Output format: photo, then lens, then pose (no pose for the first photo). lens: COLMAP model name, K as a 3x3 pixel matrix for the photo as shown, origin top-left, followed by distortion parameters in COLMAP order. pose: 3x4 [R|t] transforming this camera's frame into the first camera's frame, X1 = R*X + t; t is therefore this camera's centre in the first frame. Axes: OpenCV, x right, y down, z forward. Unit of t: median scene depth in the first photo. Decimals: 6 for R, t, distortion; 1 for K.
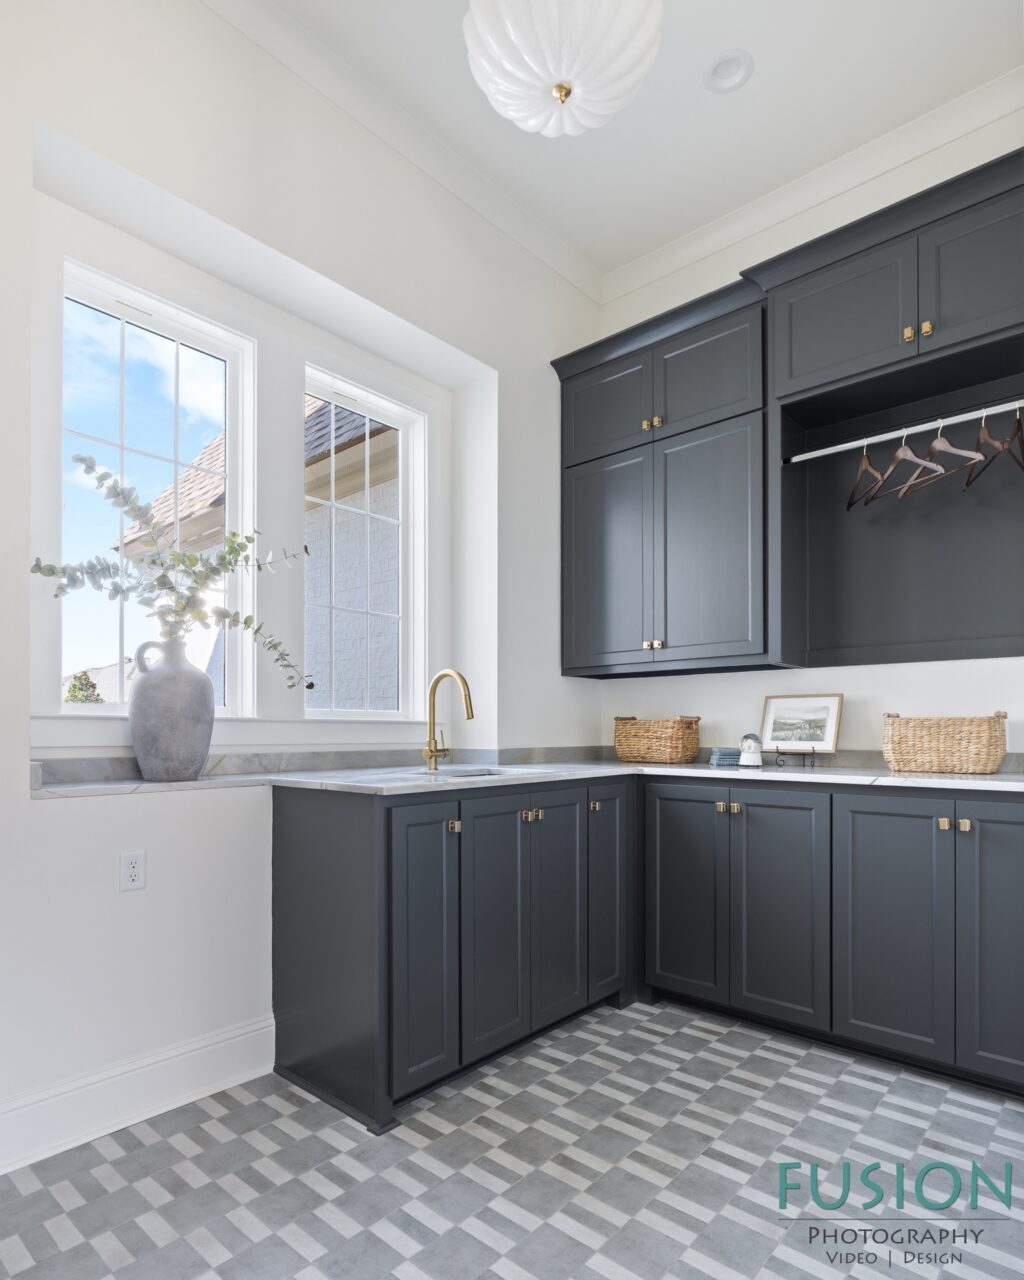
lens RADIAL K [[723.4, 0, 511.5], [0, 723.4, 707.1], [0, 0, 1]] dist [-0.009975, 0.001744]
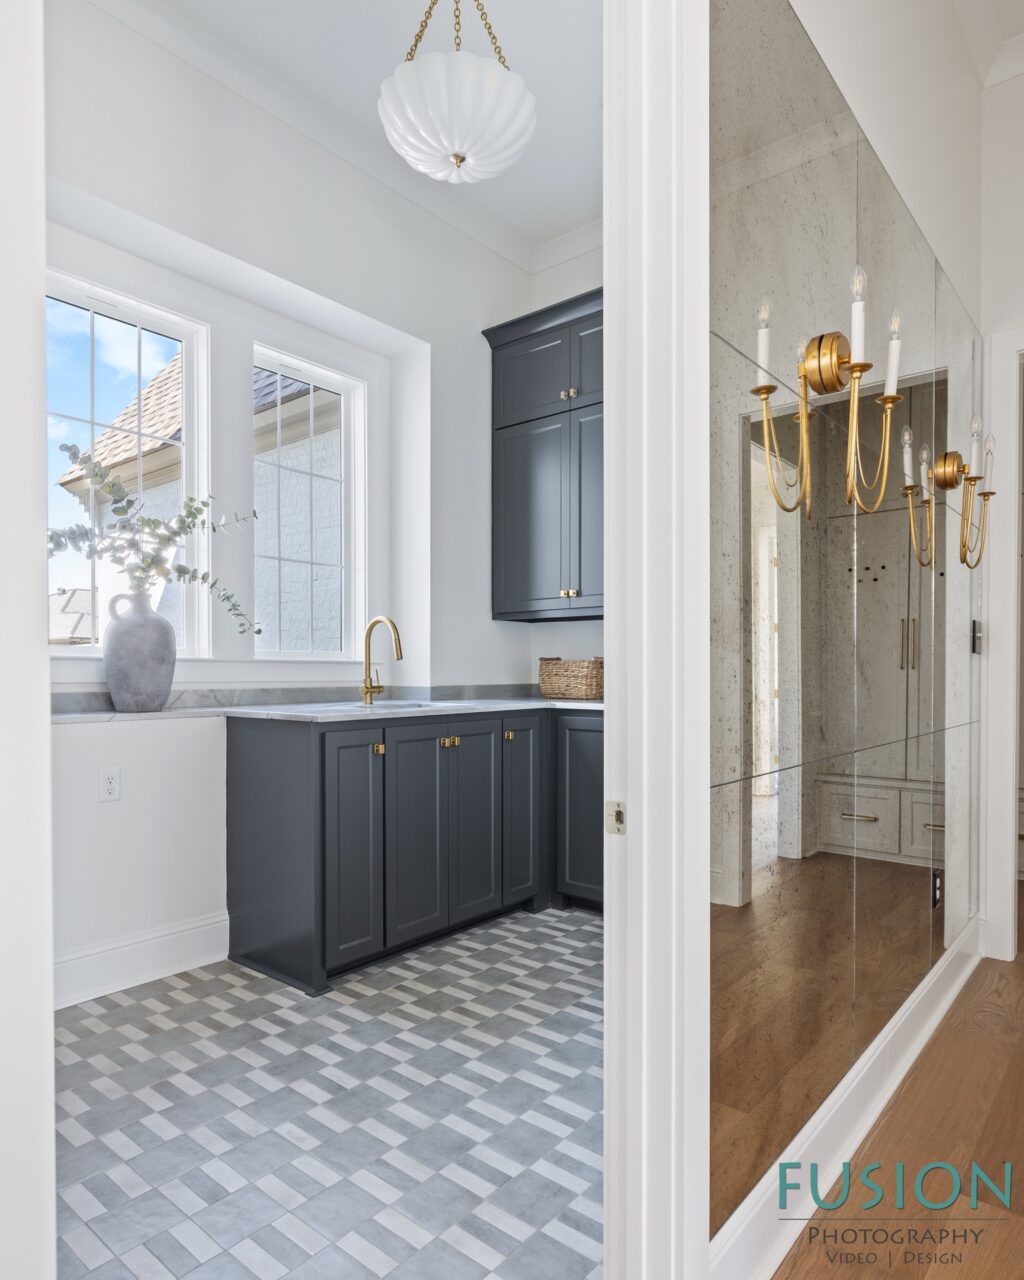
lens RADIAL K [[792.7, 0, 512.7], [0, 792.7, 659.2], [0, 0, 1]] dist [-0.000100, 0.000815]
pose [[0.999525, 0.001828, 0.030763, 0.096956], [-0.002418, 0.999813, 0.019175, -0.010375], [-0.030722, -0.019240, 0.999343, -0.307679]]
